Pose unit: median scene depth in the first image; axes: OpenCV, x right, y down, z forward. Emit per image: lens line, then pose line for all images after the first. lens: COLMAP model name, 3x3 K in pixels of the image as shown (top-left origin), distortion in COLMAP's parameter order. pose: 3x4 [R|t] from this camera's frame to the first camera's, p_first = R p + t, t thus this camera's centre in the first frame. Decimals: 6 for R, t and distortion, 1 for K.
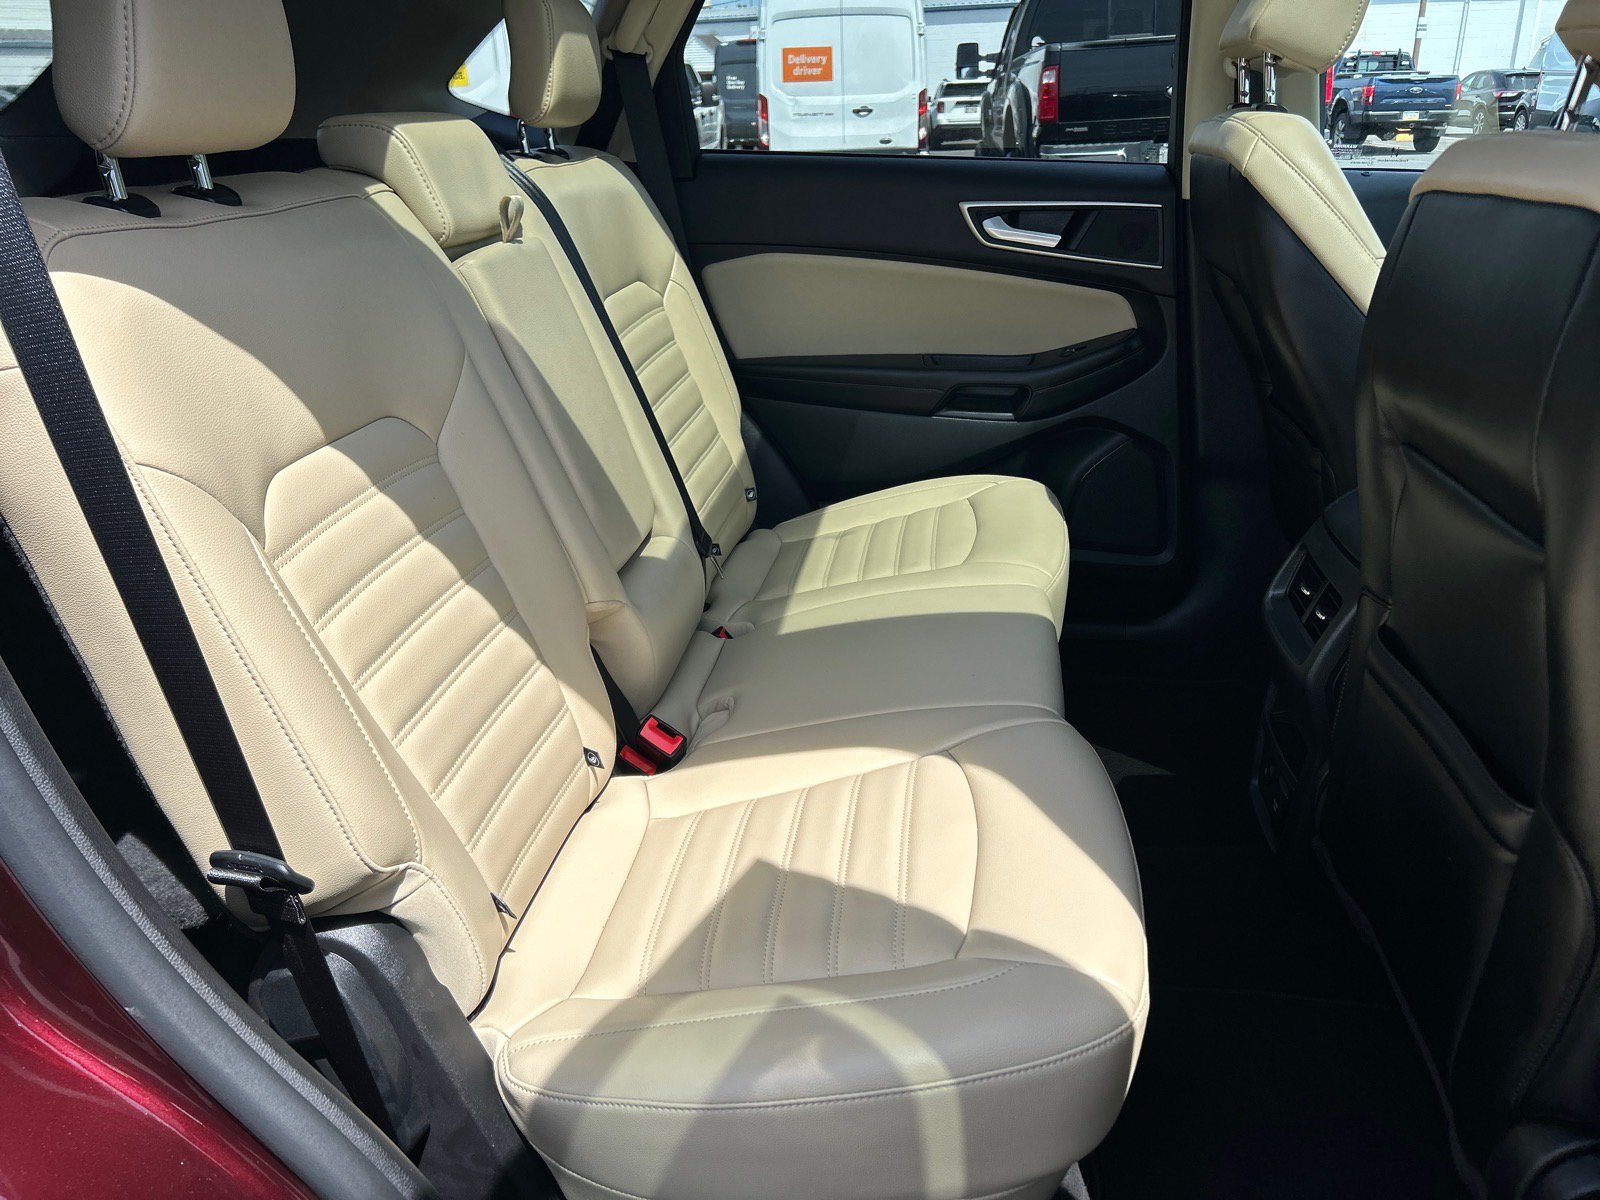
lens RADIAL K [[1220.4, 0, 784.1], [0, 1220.4, 601.7], [0, 0, 1]] dist [0.037891, -0.027956]
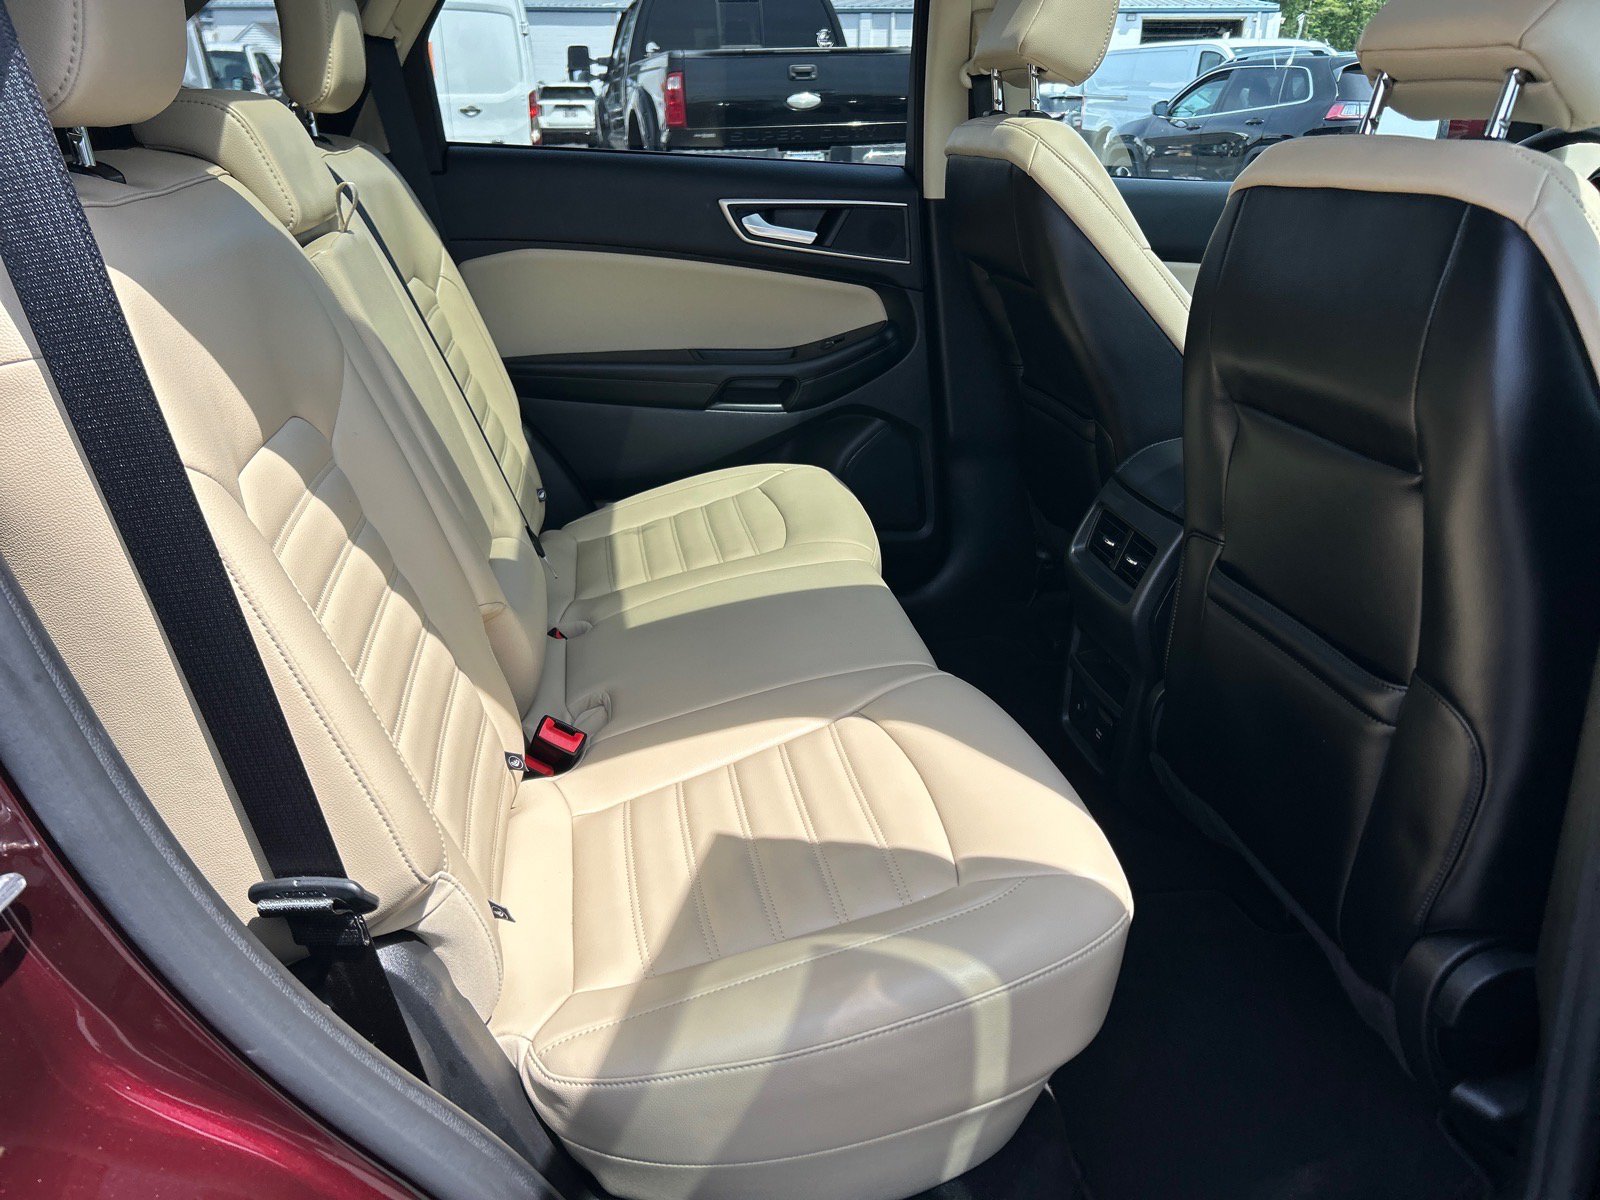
lens RADIAL K [[1223.8, 0, 797.5], [0, 1223.8, 617.7], [0, 0, 1]] dist [0.050410, -0.055622]
pose [[0.952371, -0.090412, 0.291229, -0.161162], [0.088548, 0.995879, 0.019605, 0.010836], [-0.291801, 0.007116, 0.956453, -0.002596]]
